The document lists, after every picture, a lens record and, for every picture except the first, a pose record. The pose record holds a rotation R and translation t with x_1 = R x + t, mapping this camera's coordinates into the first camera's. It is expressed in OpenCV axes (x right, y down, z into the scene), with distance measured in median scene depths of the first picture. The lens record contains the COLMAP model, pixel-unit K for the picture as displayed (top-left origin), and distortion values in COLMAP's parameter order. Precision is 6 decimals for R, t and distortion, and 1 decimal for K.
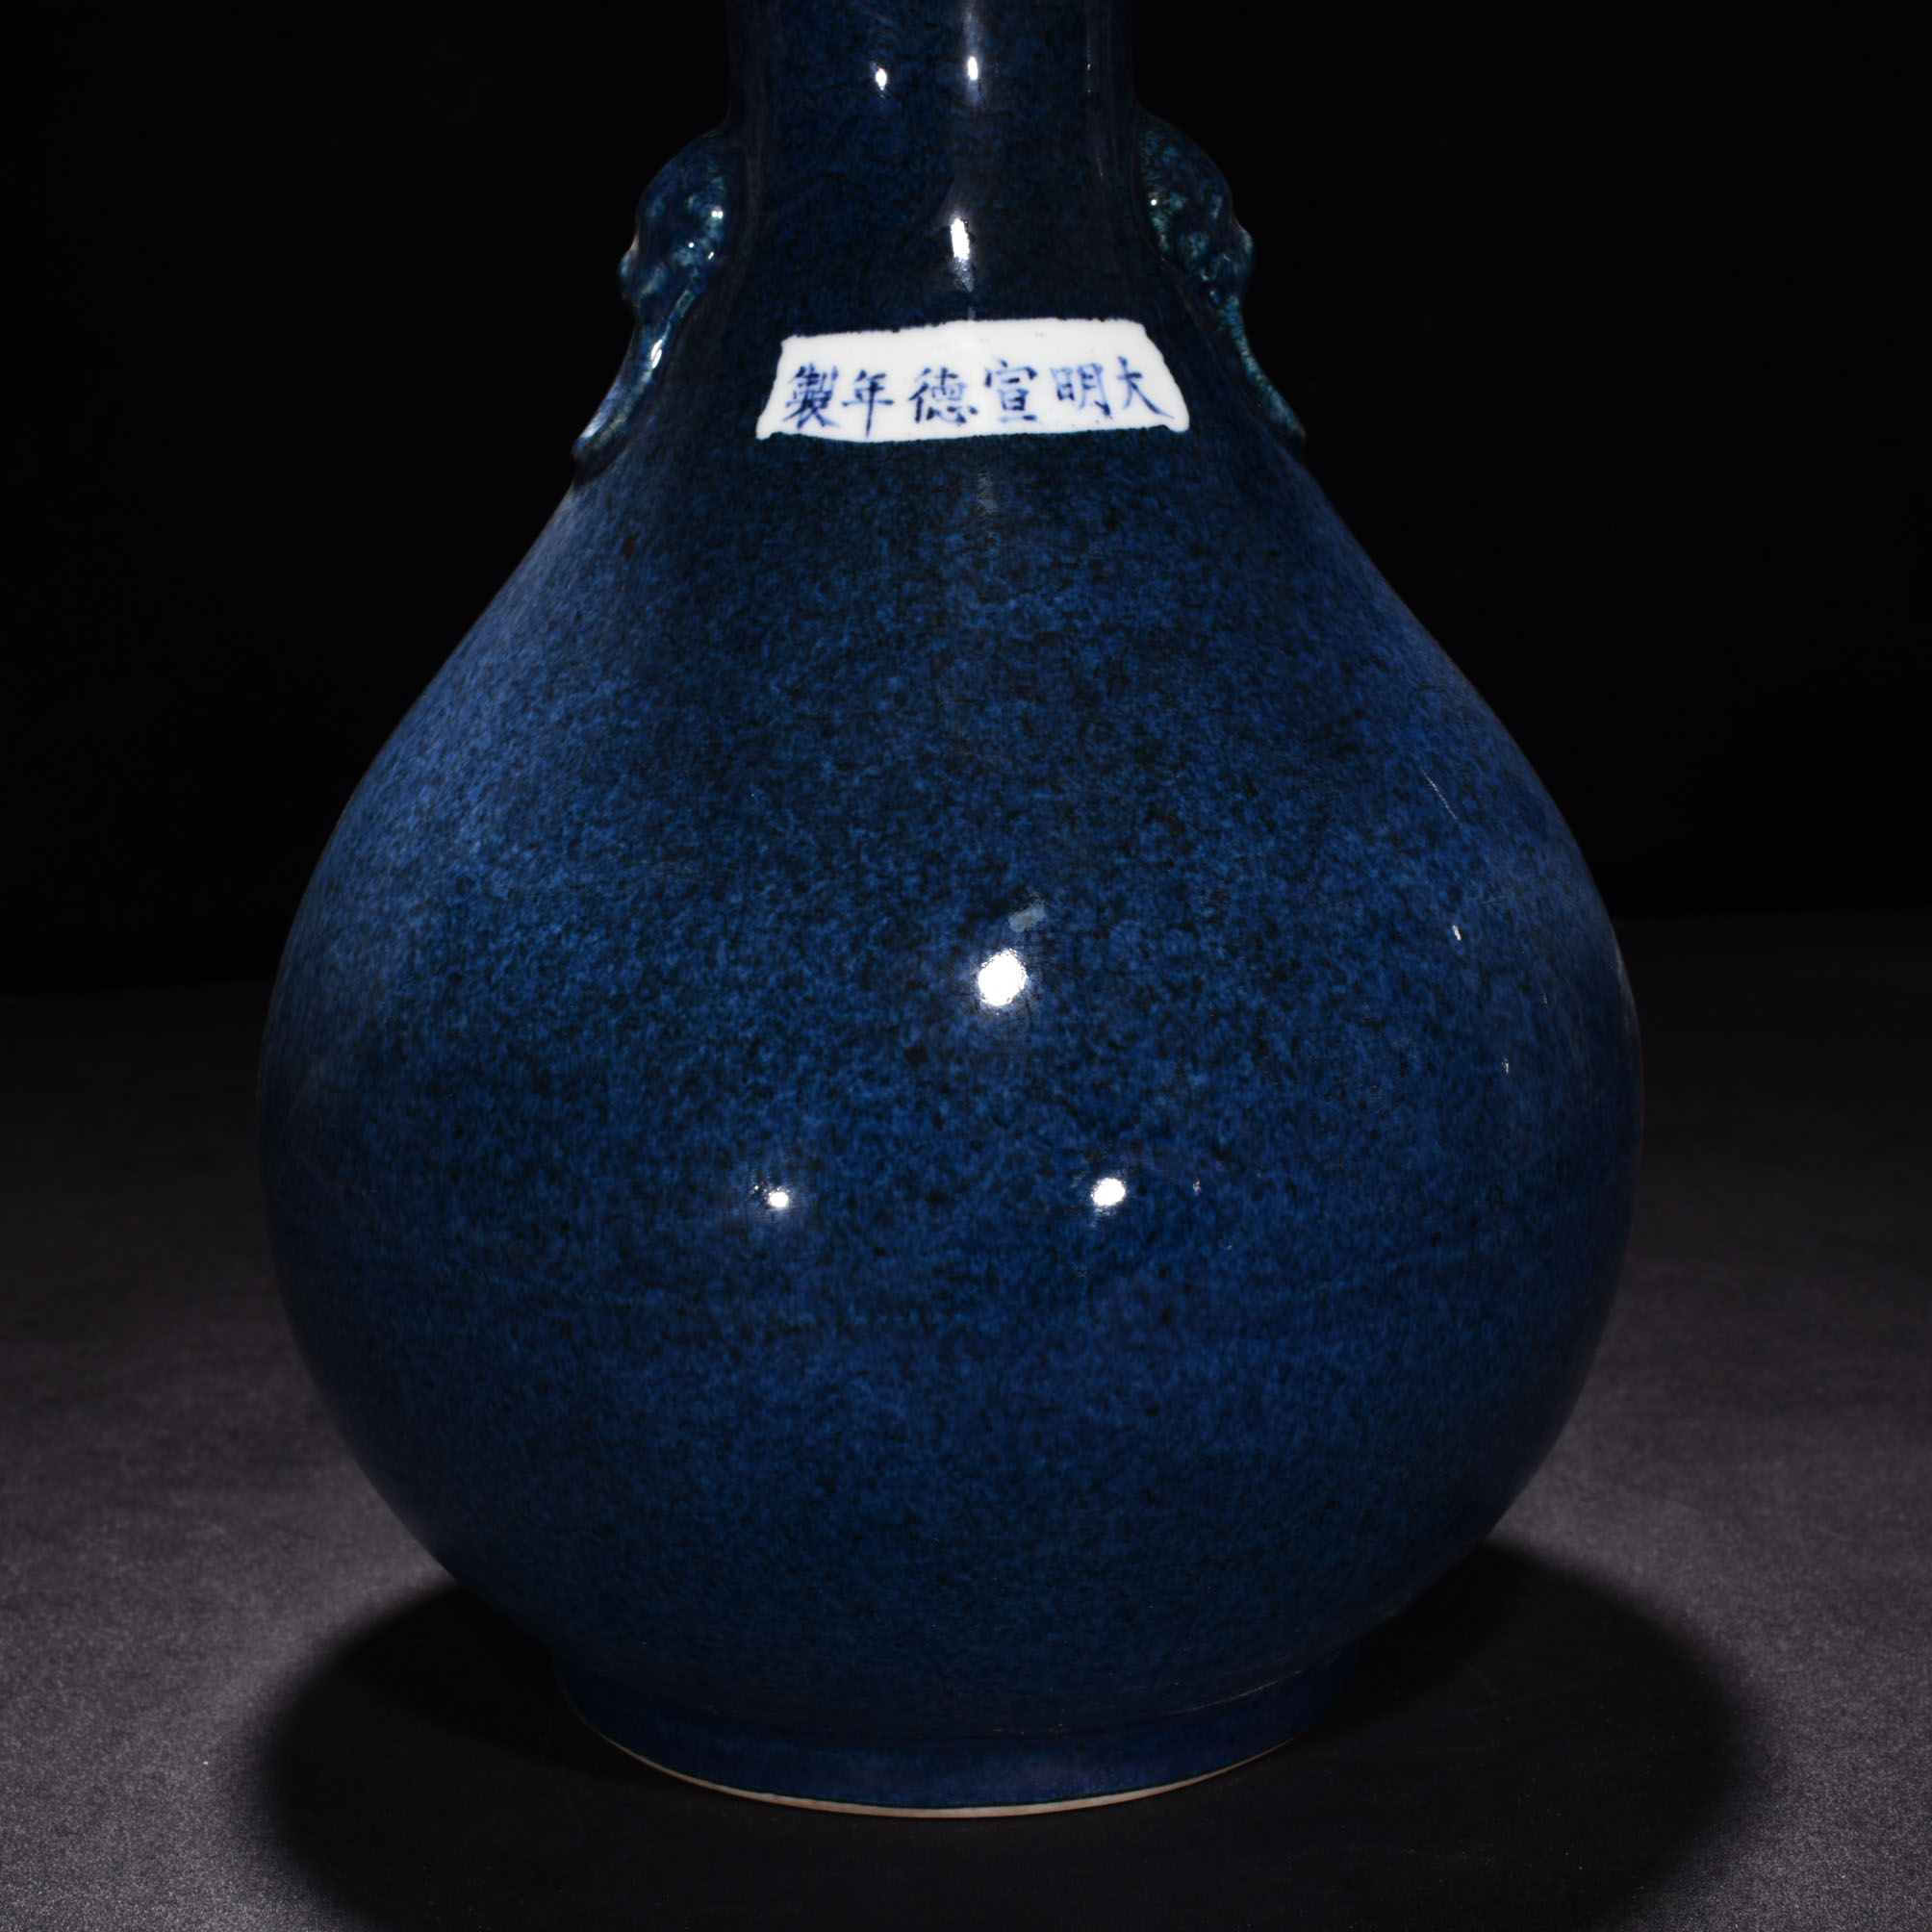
lens RADIAL K [[4529.8, 0, 966.0], [0, 4529.8, 966.0], [0, 0, 1]] dist [-0.182115, -0.056254]
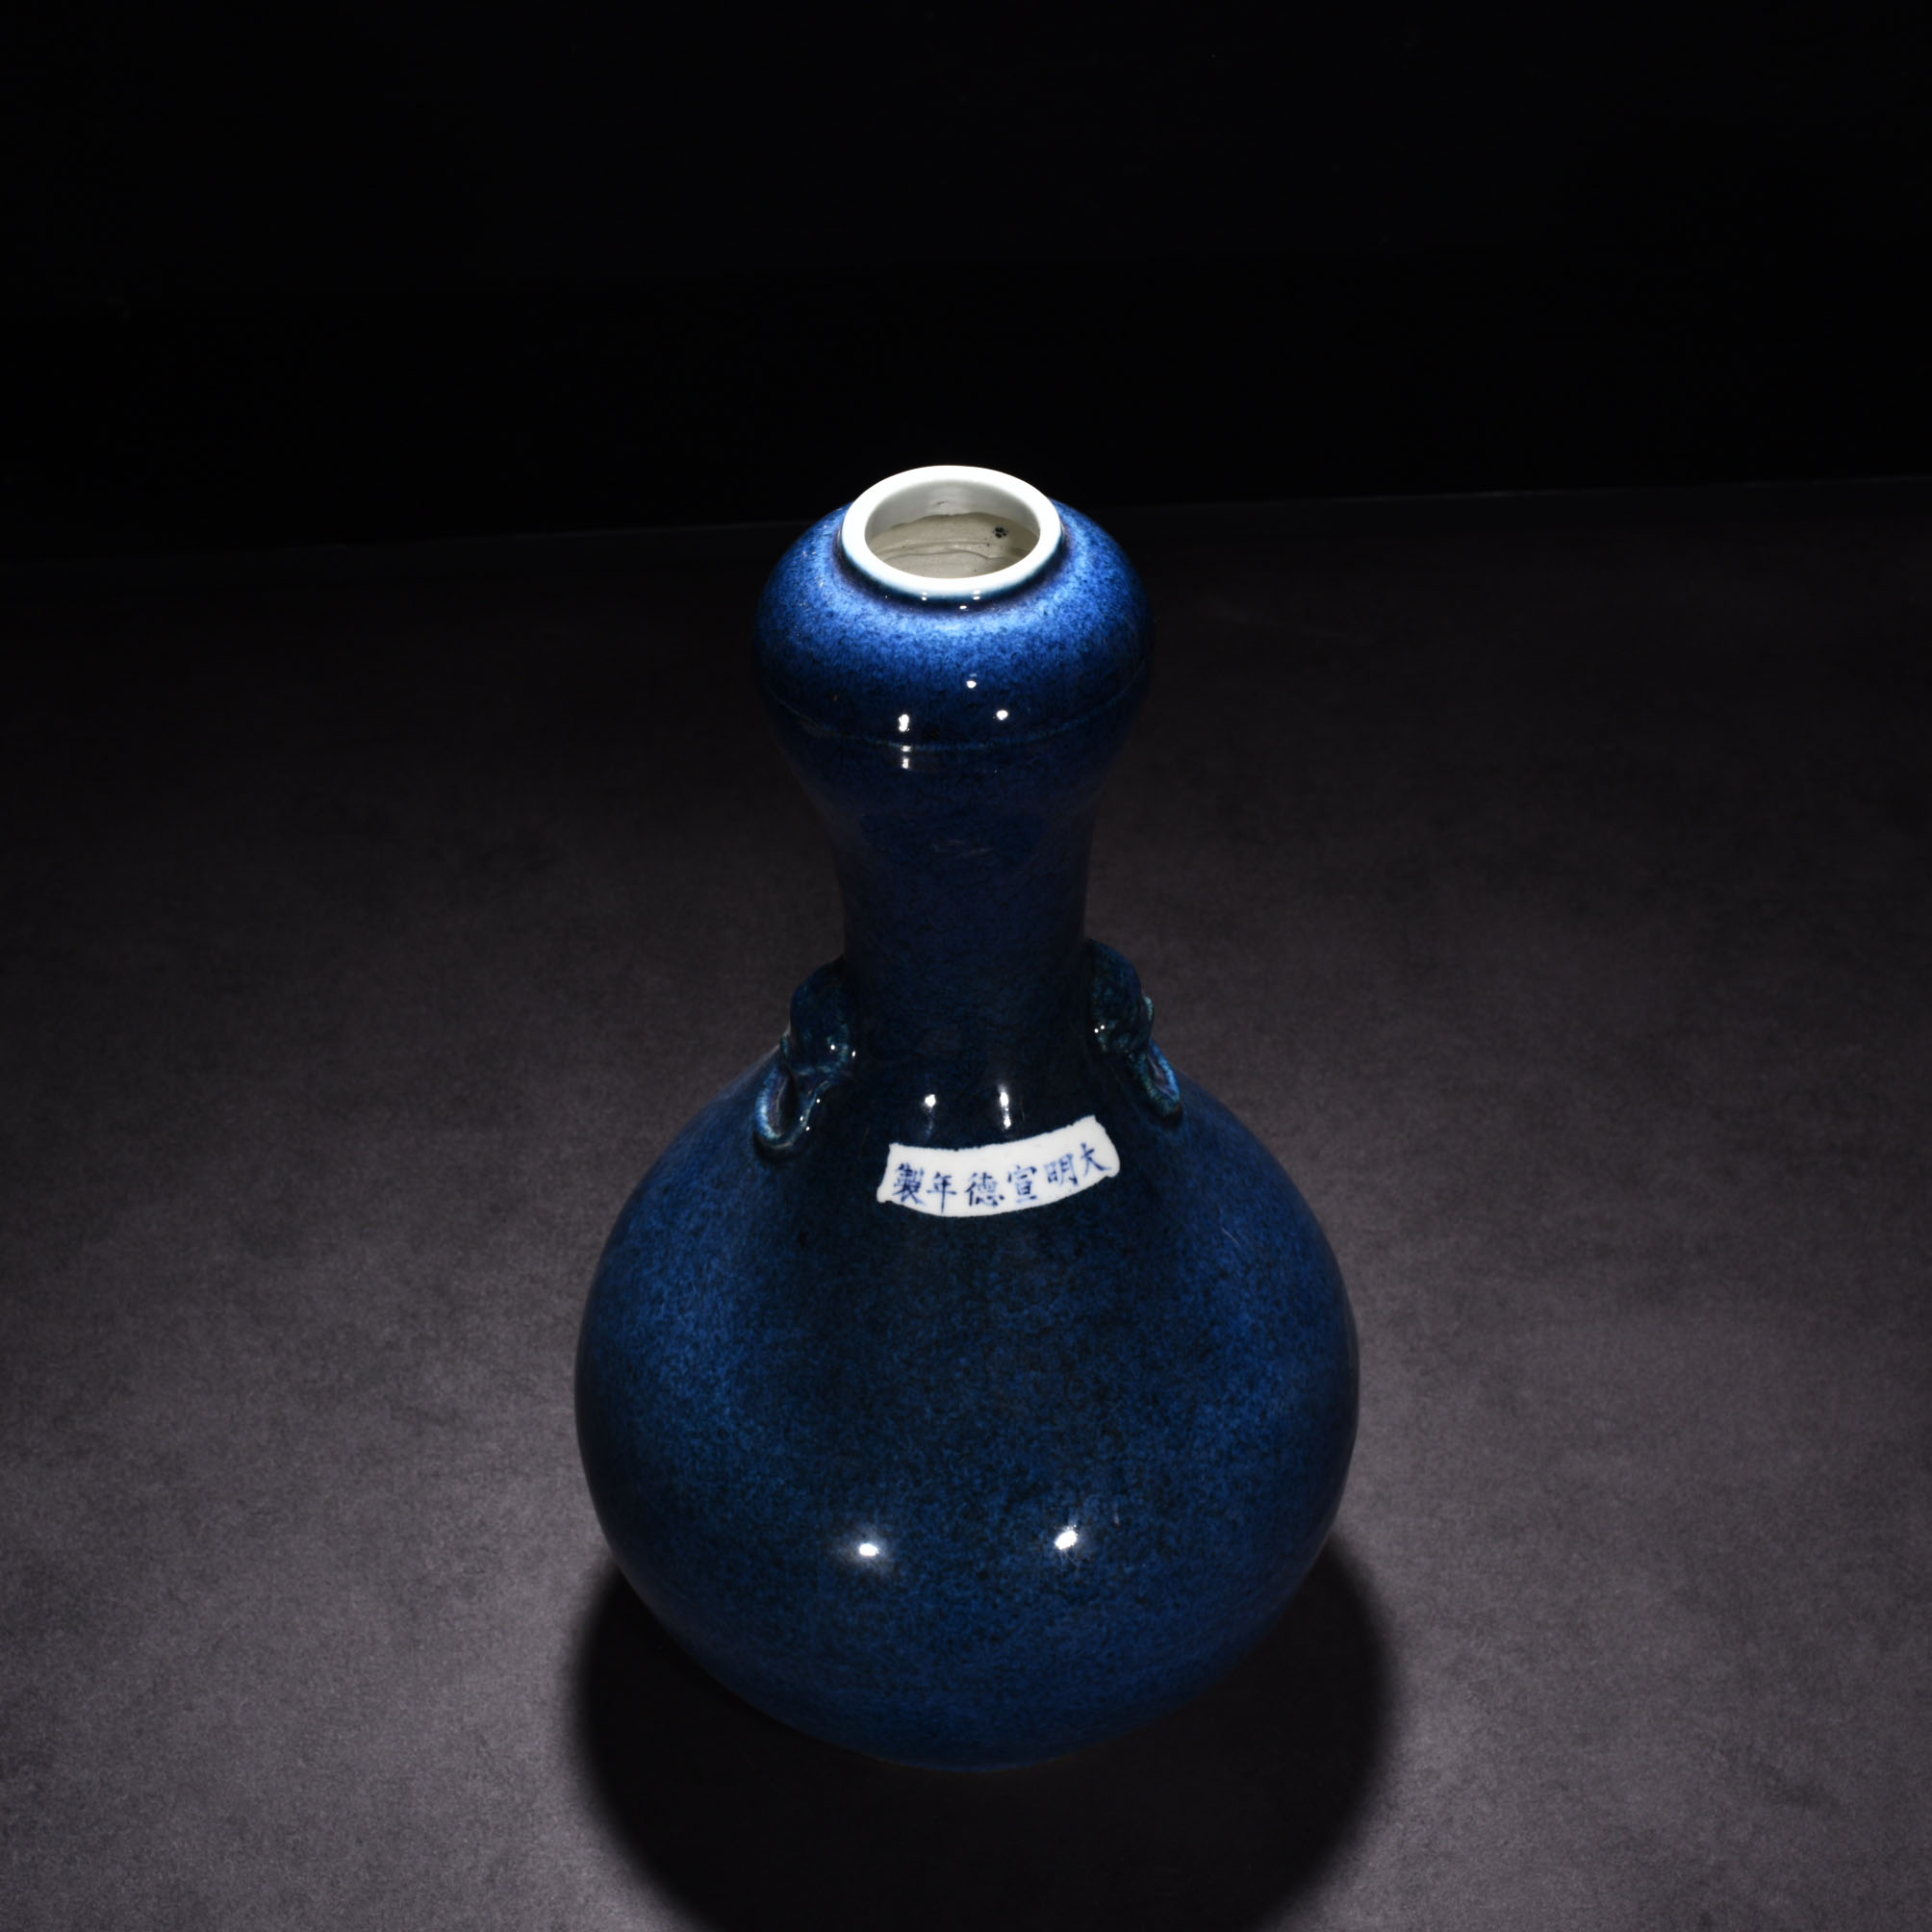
lens RADIAL K [[4529.8, 0, 966.0], [0, 4529.8, 966.0], [0, 0, 1]] dist [-0.182115, -0.056254]
pose [[0.996916, -0.039648, 0.067720, -0.132481], [0.002671, 0.879618, 0.475674, -1.075668], [-0.078427, -0.474026, 0.877011, -0.527290]]
